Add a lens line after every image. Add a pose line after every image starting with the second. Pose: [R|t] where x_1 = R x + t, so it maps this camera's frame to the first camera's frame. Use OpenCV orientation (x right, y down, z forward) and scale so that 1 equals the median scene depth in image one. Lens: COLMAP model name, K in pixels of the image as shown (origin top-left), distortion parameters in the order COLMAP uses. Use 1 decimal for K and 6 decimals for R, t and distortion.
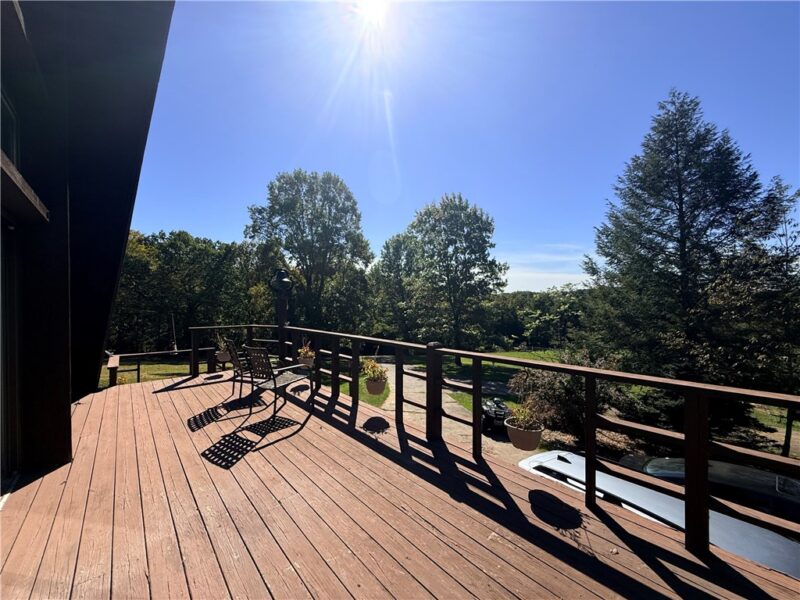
lens RADIAL K [[322.8, 0, 395.7], [0, 322.8, 299.0], [0, 0, 1]] dist [0.004143, 0.000420]
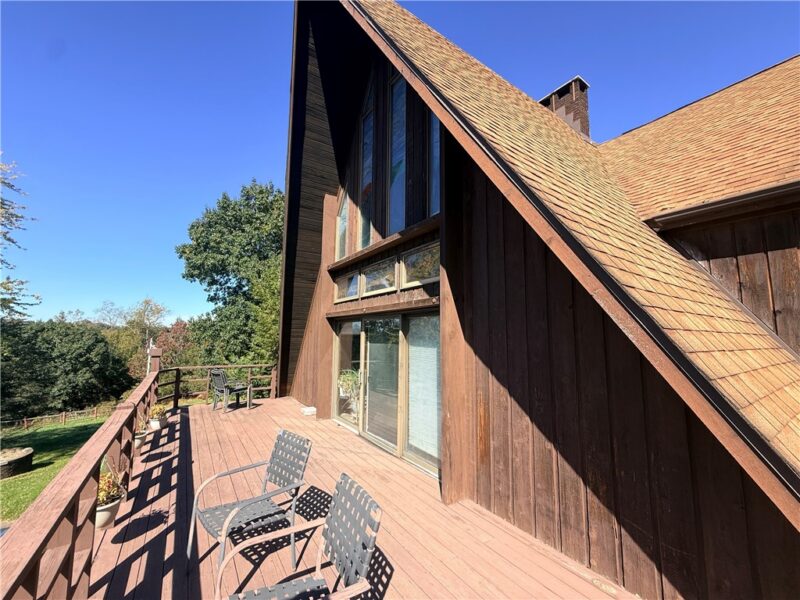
lens RADIAL K [[322.8, 0, 397.8], [0, 322.8, 299.9], [0, 0, 1]] dist [0.004143, 0.000420]
pose [[-0.992486, 0.006442, 0.122191, -0.069842], [-0.009178, 0.991881, -0.126840, -0.005287], [-0.122016, -0.127008, -0.984368, 0.159399]]
